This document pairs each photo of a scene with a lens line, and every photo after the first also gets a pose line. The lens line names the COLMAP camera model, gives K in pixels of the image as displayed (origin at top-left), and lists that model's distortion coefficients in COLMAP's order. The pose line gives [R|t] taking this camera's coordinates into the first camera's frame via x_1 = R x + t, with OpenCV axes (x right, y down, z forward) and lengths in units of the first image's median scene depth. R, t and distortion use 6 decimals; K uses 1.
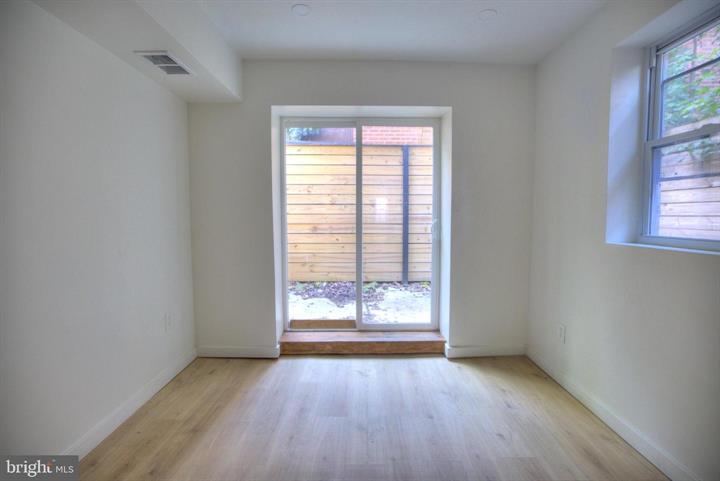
lens RADIAL K [[314.2, 0, 363.6], [0, 314.2, 237.0], [0, 0, 1]] dist [-0.011036, 0.000491]
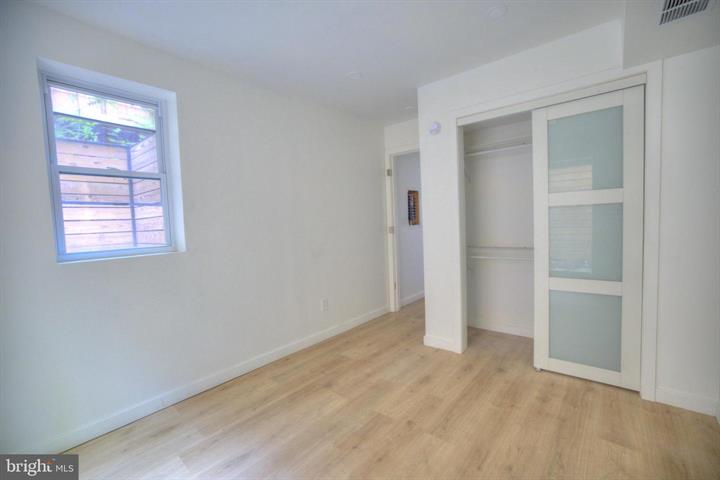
lens RADIAL K [[314.2, 0, 362.9], [0, 314.2, 240.6], [0, 0, 1]] dist [-0.011036, 0.000491]
pose [[-0.761853, -0.003487, 0.647741, -0.578113], [0.090236, 0.989664, 0.111460, -0.078663], [-0.641434, 0.143366, -0.753663, 1.199179]]
